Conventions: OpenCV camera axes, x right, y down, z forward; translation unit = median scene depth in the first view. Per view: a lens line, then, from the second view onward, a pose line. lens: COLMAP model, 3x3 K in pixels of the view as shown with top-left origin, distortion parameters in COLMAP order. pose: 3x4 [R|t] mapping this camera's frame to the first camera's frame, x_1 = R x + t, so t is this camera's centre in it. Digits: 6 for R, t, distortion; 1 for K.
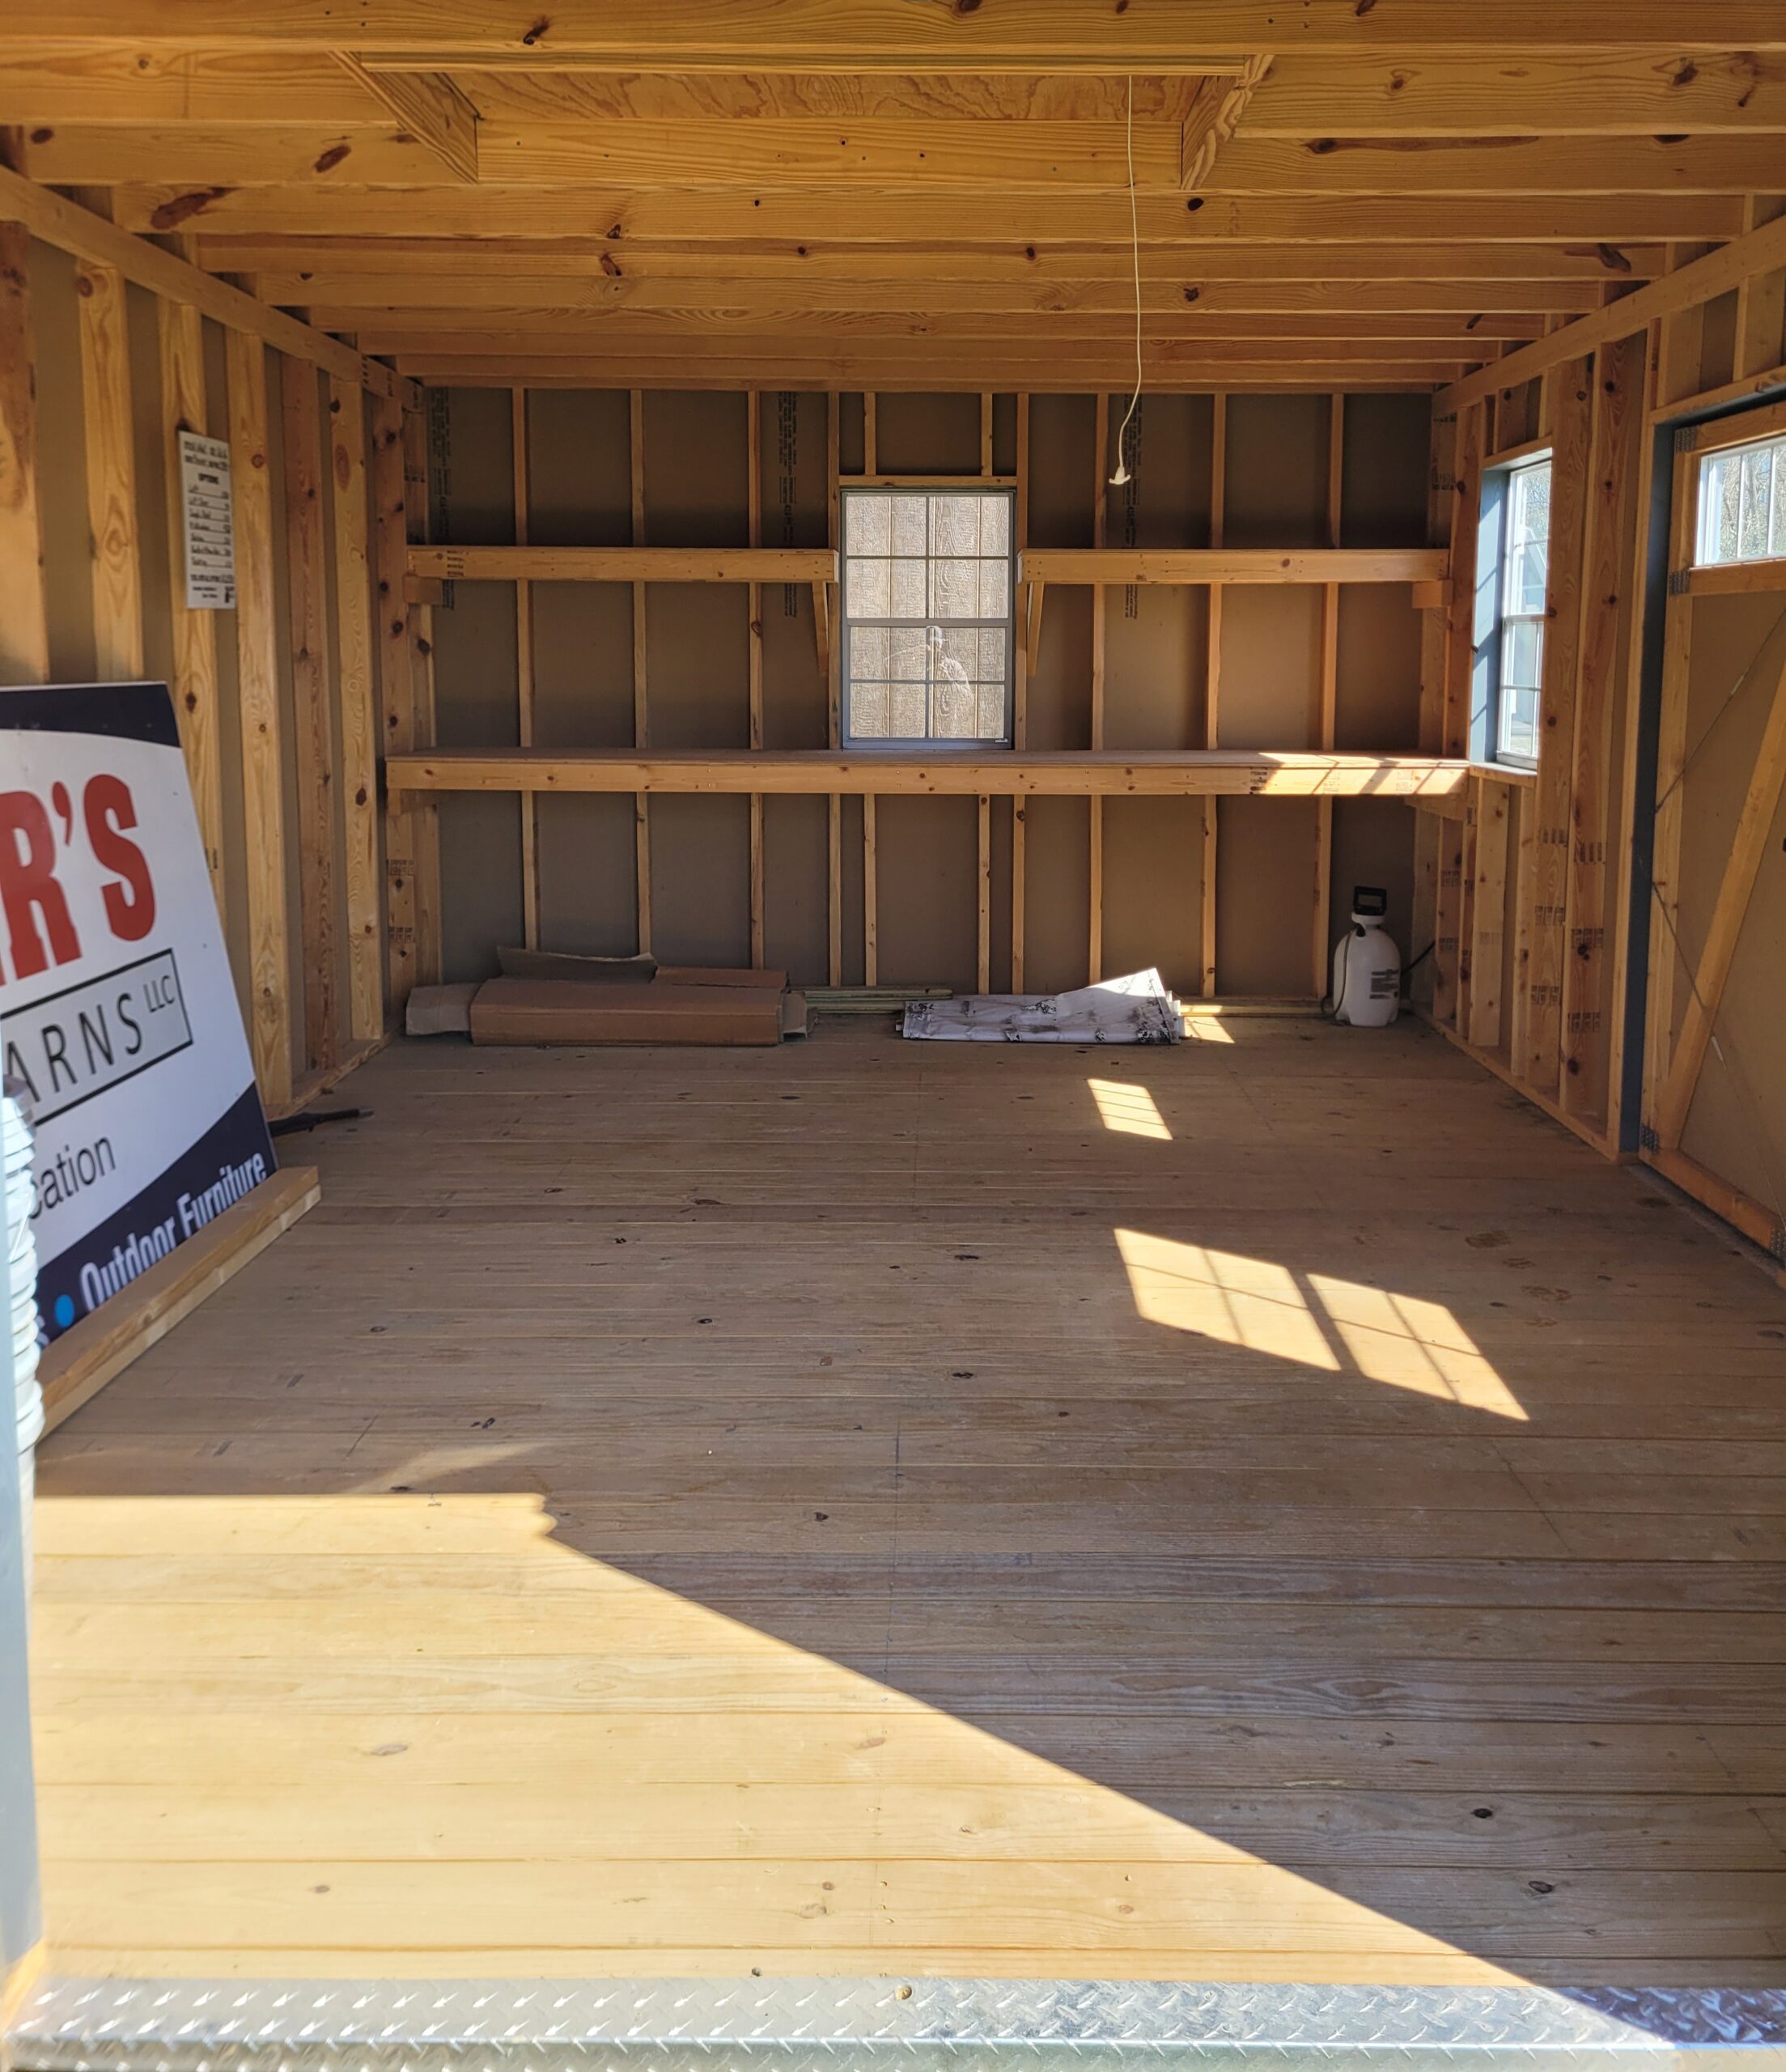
lens RADIAL K [[2237.8, 0, 893.0], [0, 2237.8, 1036.0], [0, 0, 1]] dist [0.009814, 0.015889]
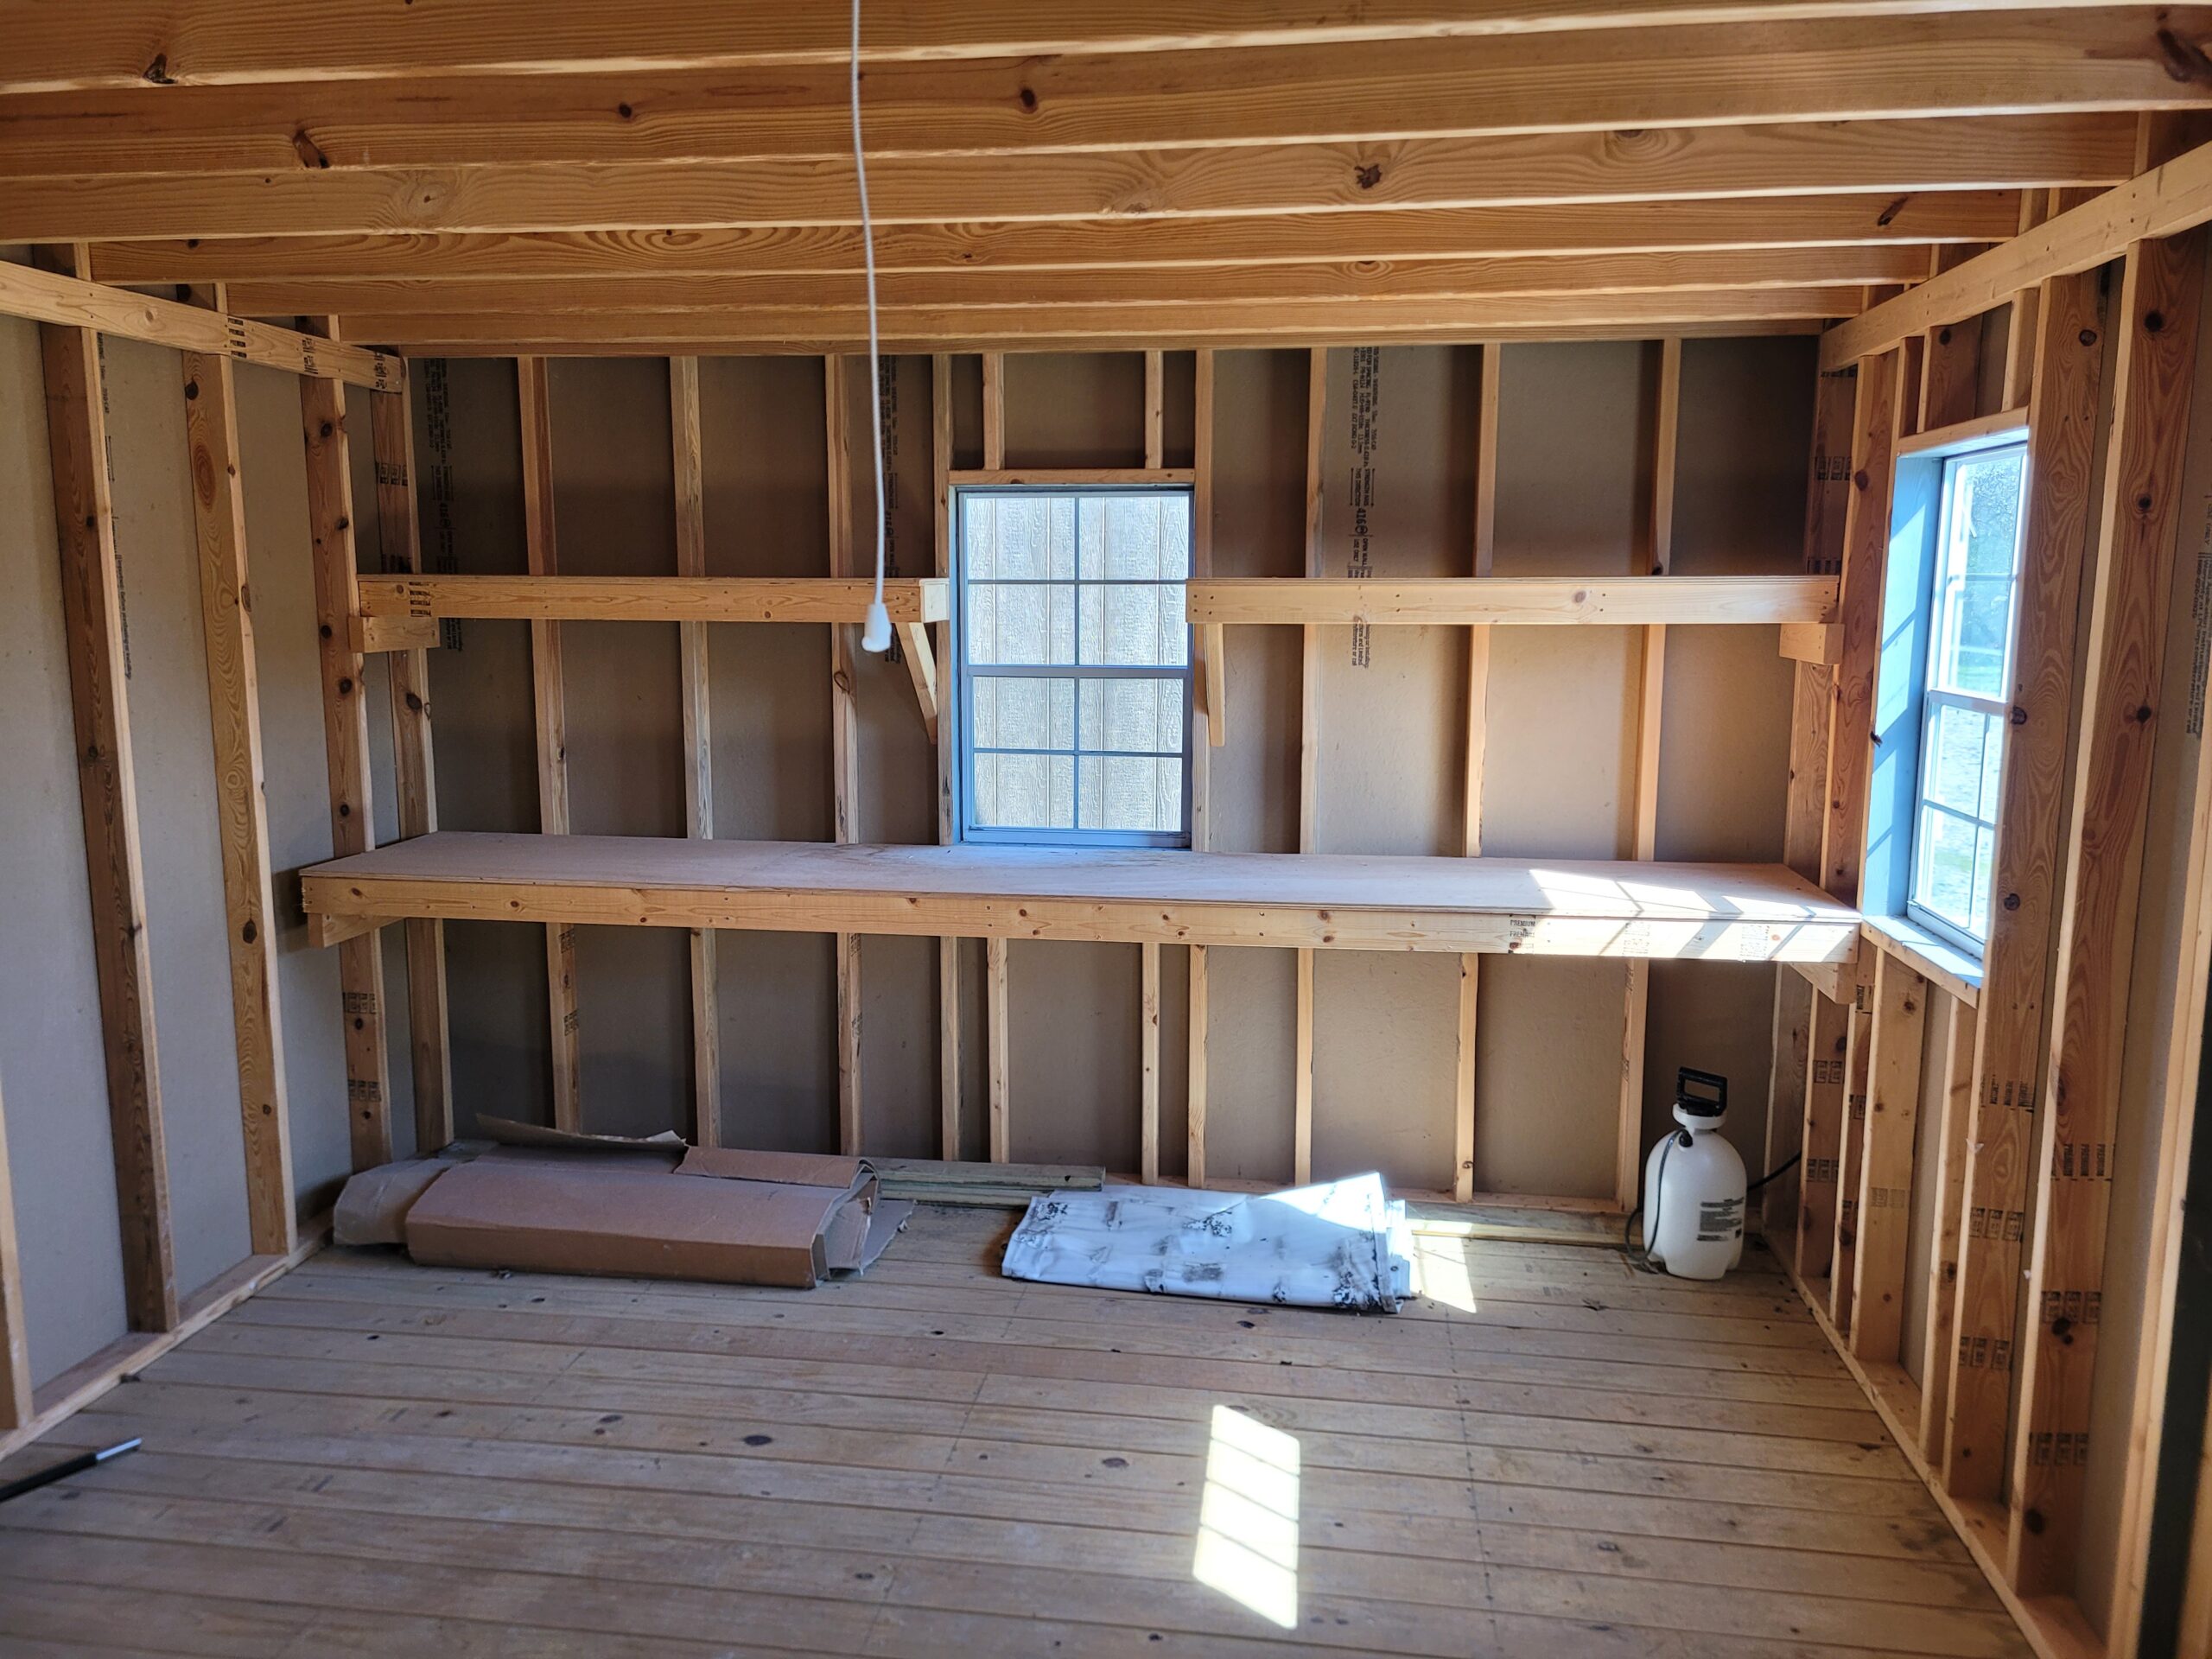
lens RADIAL K [[1788.7, 0, 1102.7], [0, 1788.7, 897.0], [0, 0, 1]] dist [0.081144, -0.140576]
pose [[0.988657, 0.022697, -0.148469, 0.116515], [-0.019665, 0.999568, 0.021860, -0.130772], [0.148901, -0.018692, 0.988675, 0.446734]]
